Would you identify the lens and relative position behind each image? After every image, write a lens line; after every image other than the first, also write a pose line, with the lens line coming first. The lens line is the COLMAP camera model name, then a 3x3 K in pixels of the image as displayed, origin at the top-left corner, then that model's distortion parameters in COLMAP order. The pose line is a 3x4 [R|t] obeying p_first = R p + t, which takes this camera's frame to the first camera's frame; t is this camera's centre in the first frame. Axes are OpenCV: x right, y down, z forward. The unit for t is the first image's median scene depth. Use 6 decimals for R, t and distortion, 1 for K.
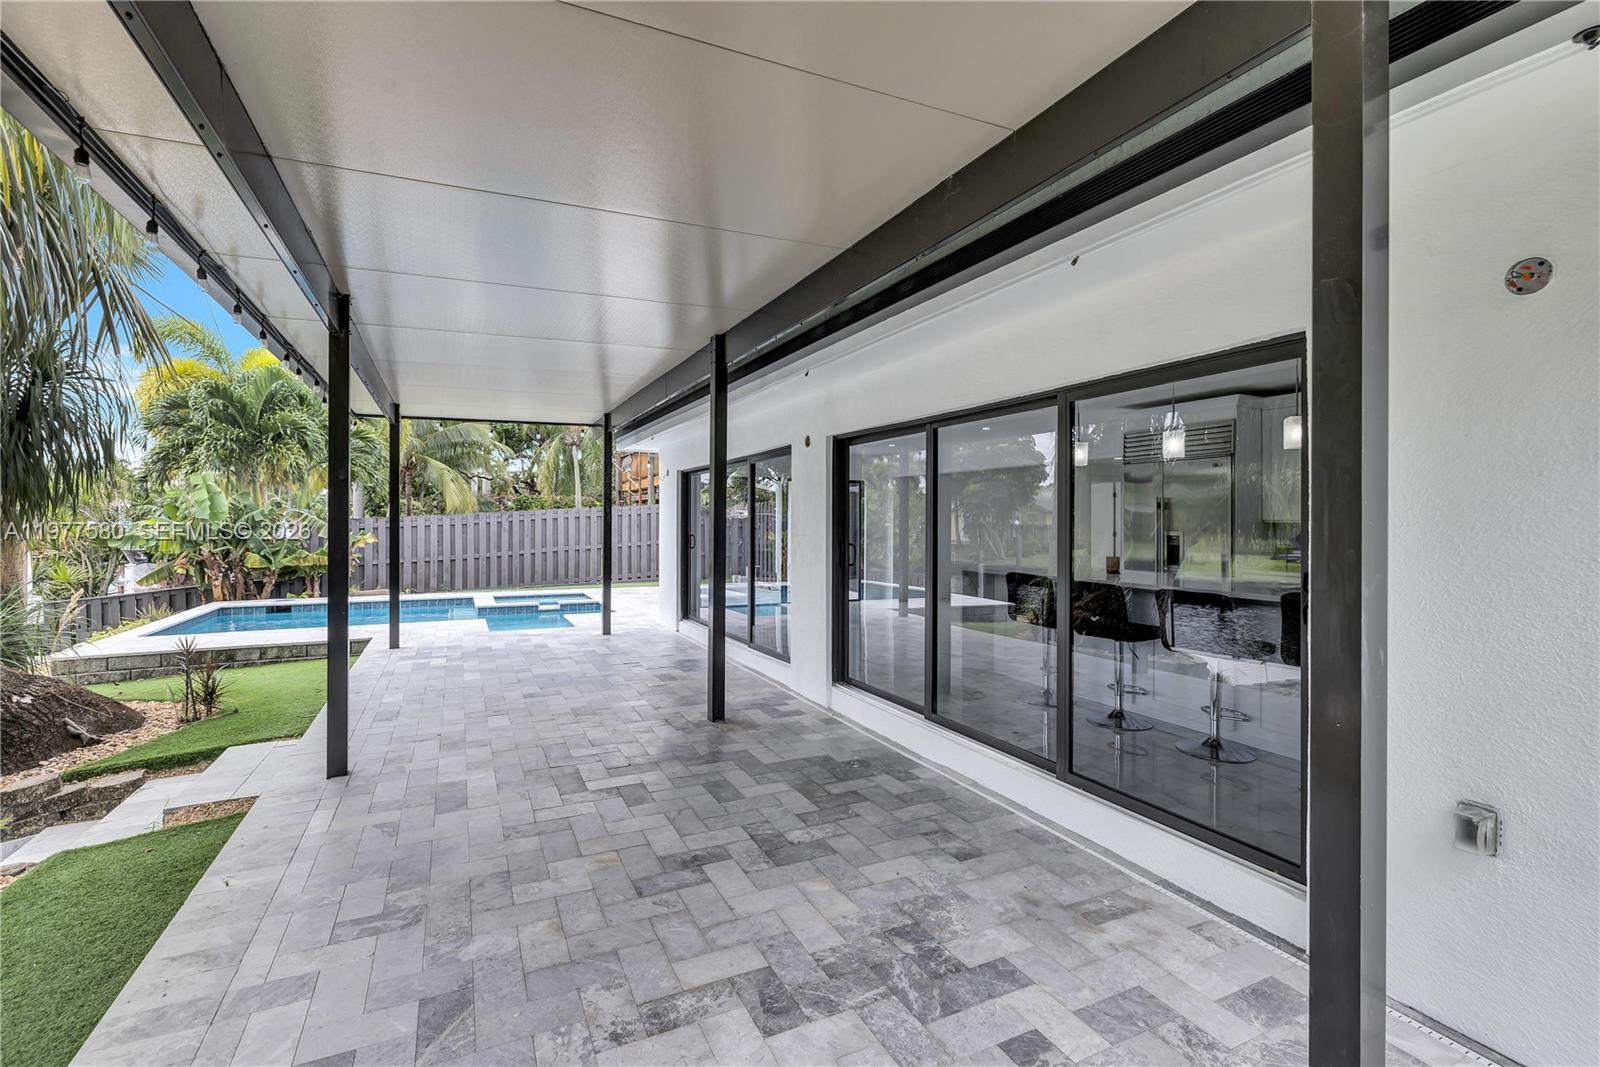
lens RADIAL K [[688.7, 0, 725.1], [0, 688.7, 525.0], [0, 0, 1]] dist [0.001492, 0.000278]
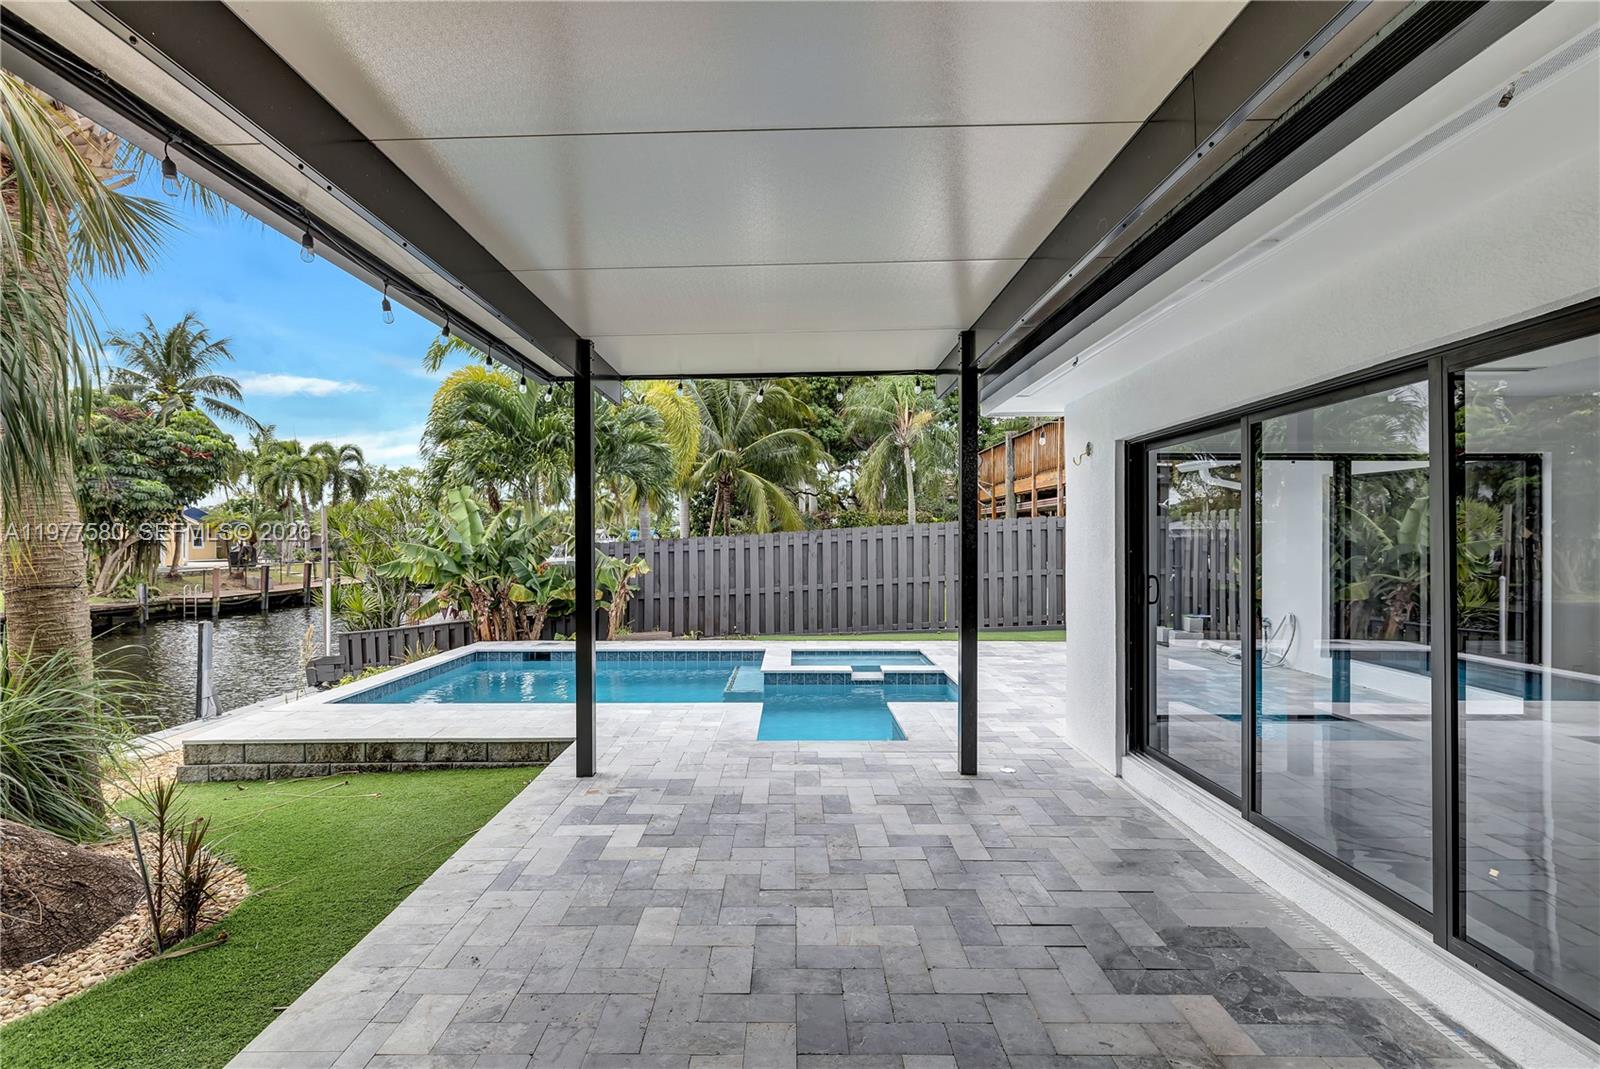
lens RADIAL K [[718.9, 0, 754.8], [0, 718.9, 540.4], [0, 0, 1]] dist [-0.001273, -0.000090]
pose [[0.910797, -0.005220, -0.412822, -0.068321], [0.003727, 0.999983, -0.004423, -0.006507], [0.412839, 0.002490, 0.910801, 0.322838]]
